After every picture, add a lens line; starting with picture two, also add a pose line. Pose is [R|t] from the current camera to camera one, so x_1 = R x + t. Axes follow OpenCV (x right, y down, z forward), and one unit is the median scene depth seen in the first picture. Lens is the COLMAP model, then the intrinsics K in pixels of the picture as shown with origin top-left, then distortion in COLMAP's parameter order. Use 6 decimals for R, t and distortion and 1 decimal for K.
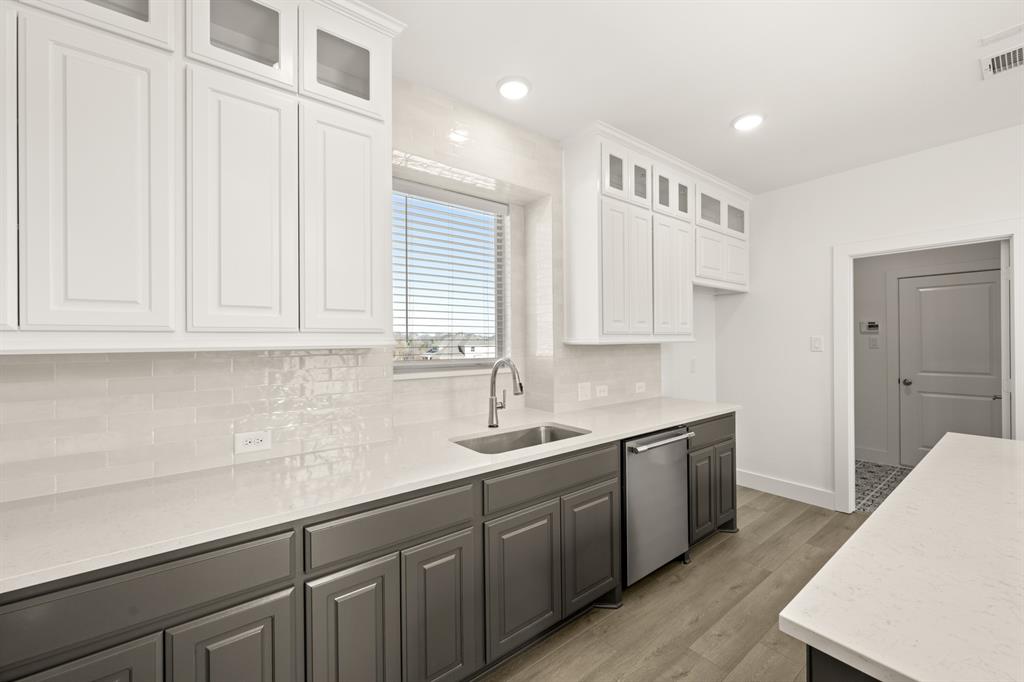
lens RADIAL K [[401.5, 0, 511.1], [0, 401.5, 337.5], [0, 0, 1]] dist [0.001861, 0.000465]
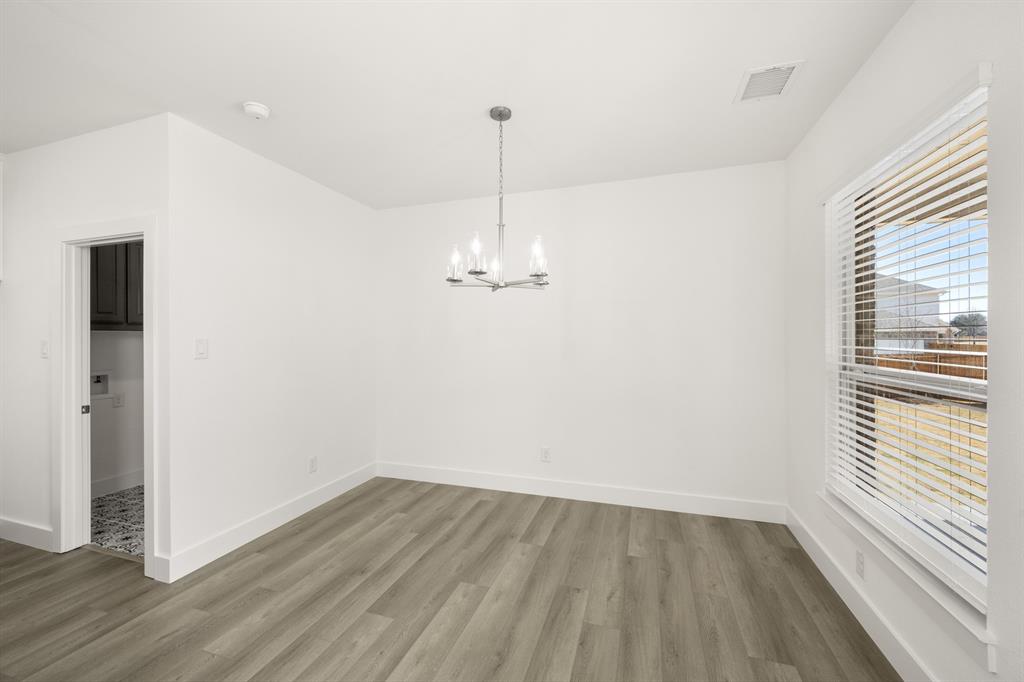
lens RADIAL K [[401.5, 0, 513.7], [0, 401.5, 339.9], [0, 0, 1]] dist [0.001861, 0.000465]
pose [[0.825750, -0.003499, 0.564025, 1.297086], [0.002990, 0.999994, 0.001826, 0.001502], [-0.564028, 0.000178, 0.825755, -0.237071]]
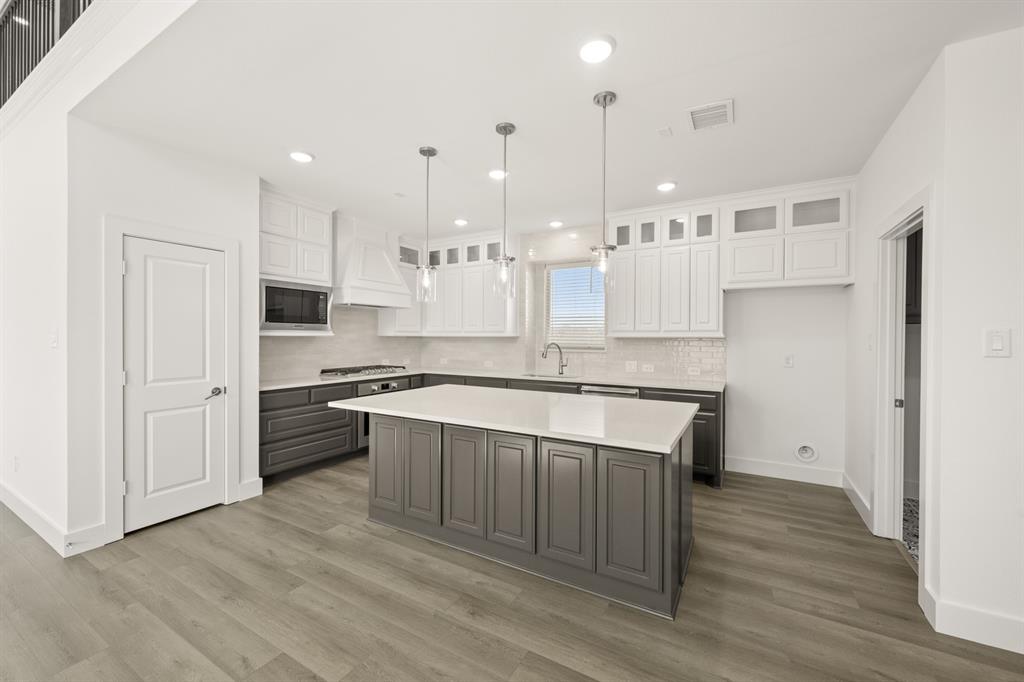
lens RADIAL K [[401.5, 0, 514.8], [0, 401.5, 338.8], [0, 0, 1]] dist [0.001861, 0.000465]
pose [[0.385079, 0.008474, -0.922845, 1.523602], [-0.005172, 0.999962, 0.007024, 0.012609], [0.922869, 0.002068, 0.385109, -0.063086]]
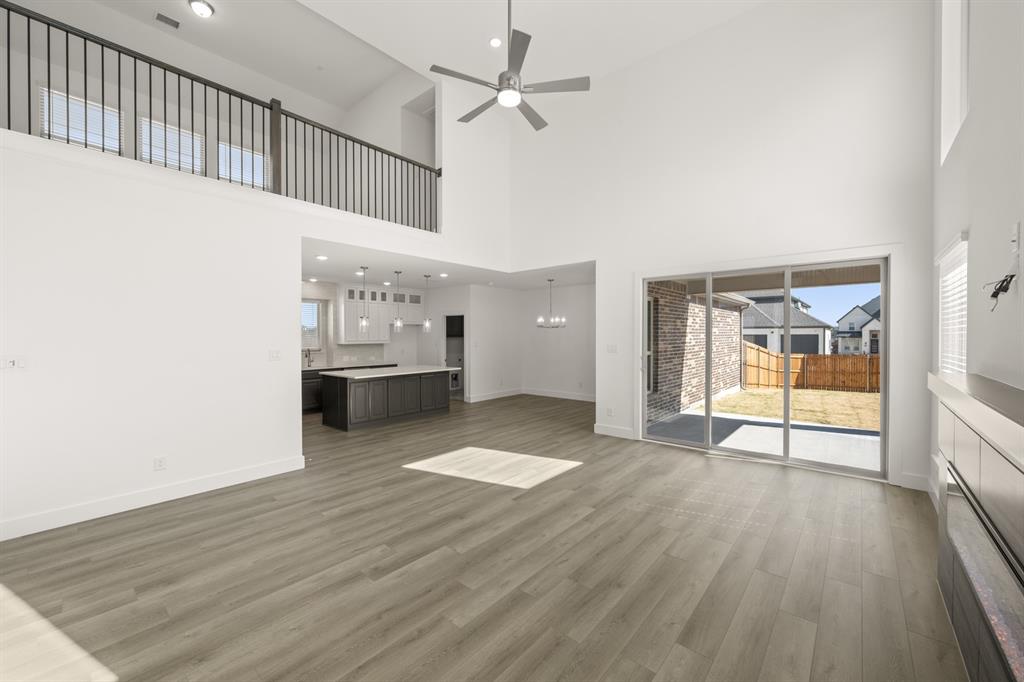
lens RADIAL K [[401.5, 0, 510.8], [0, 401.5, 337.0], [0, 0, 1]] dist [0.001861, 0.000465]
pose [[0.979592, -0.006281, 0.200897, 0.840083], [0.005282, 0.999971, 0.005507, -0.053513], [-0.200926, -0.004333, 0.979597, -2.452439]]
